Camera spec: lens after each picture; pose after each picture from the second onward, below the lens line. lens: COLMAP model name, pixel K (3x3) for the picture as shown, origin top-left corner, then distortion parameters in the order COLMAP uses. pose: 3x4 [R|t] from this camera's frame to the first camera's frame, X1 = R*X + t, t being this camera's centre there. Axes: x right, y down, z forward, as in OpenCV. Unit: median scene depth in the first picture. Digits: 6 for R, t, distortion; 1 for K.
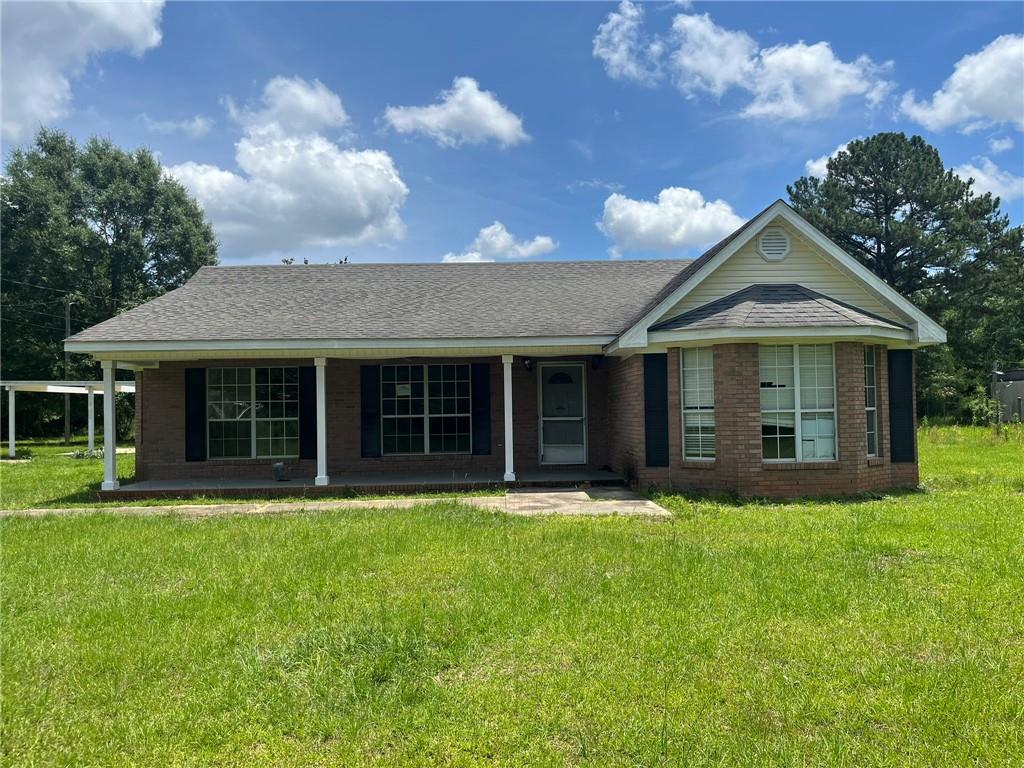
lens RADIAL K [[769.5, 0, 512.0], [0, 769.5, 384.0], [0, 0, 1]] dist [0.029982, 0.001364]
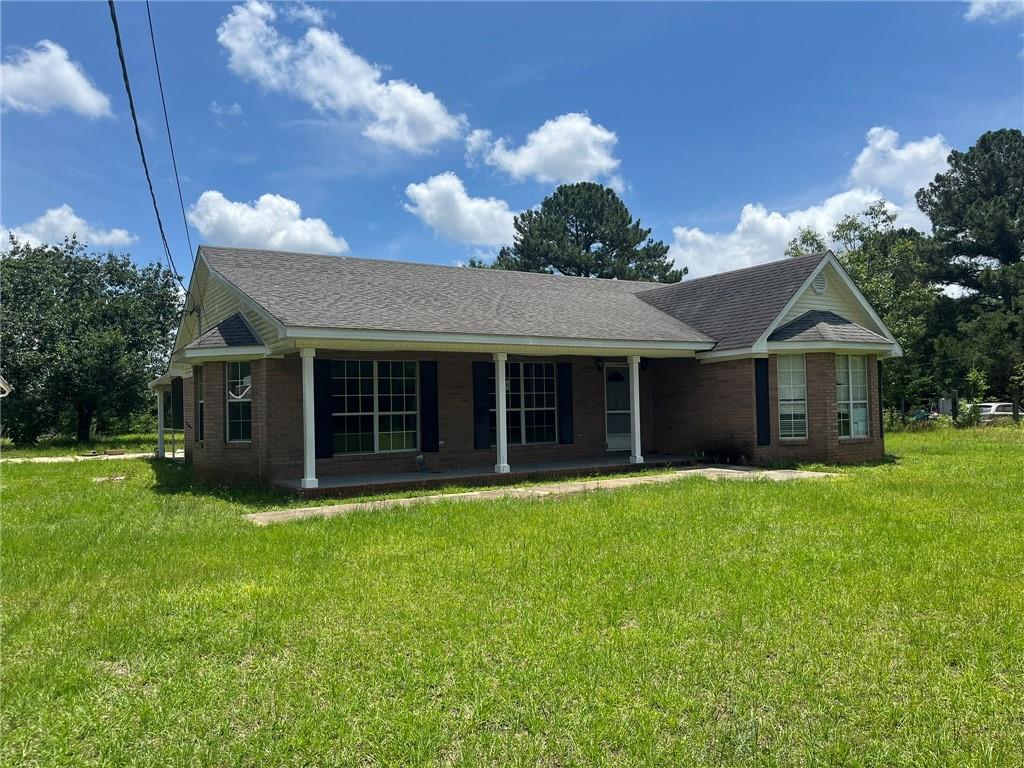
lens RADIAL K [[762.9, 0, 476.9], [0, 762.9, 401.4], [0, 0, 1]] dist [-0.002759, -0.002970]
pose [[0.876156, 0.001508, 0.482026, -0.771273], [-0.008563, 0.999886, 0.012437, 0.019224], [-0.481952, -0.015024, 0.876069, 0.095784]]
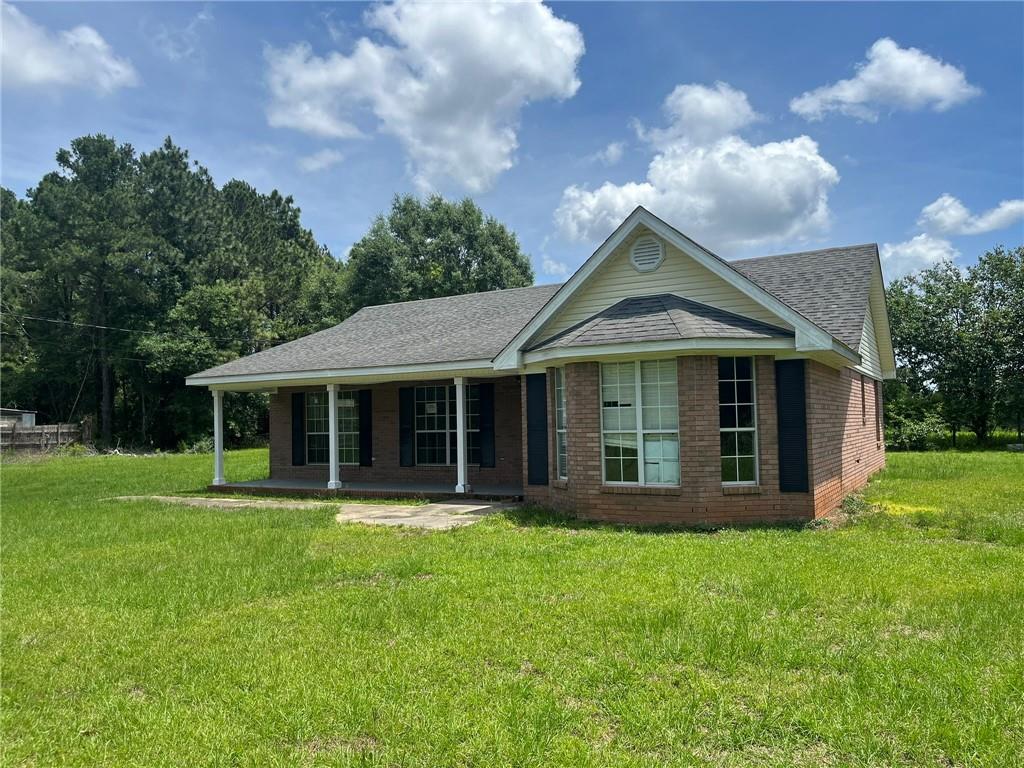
lens RADIAL K [[772.4, 0, 512.0], [0, 772.4, 384.0], [0, 0, 1]] dist [0.055796, -0.002333]
pose [[0.850867, -0.025771, -0.524749, 0.629554], [0.023123, 0.999665, -0.011600, -0.013411], [0.524872, -0.002264, 0.851178, 0.101351]]
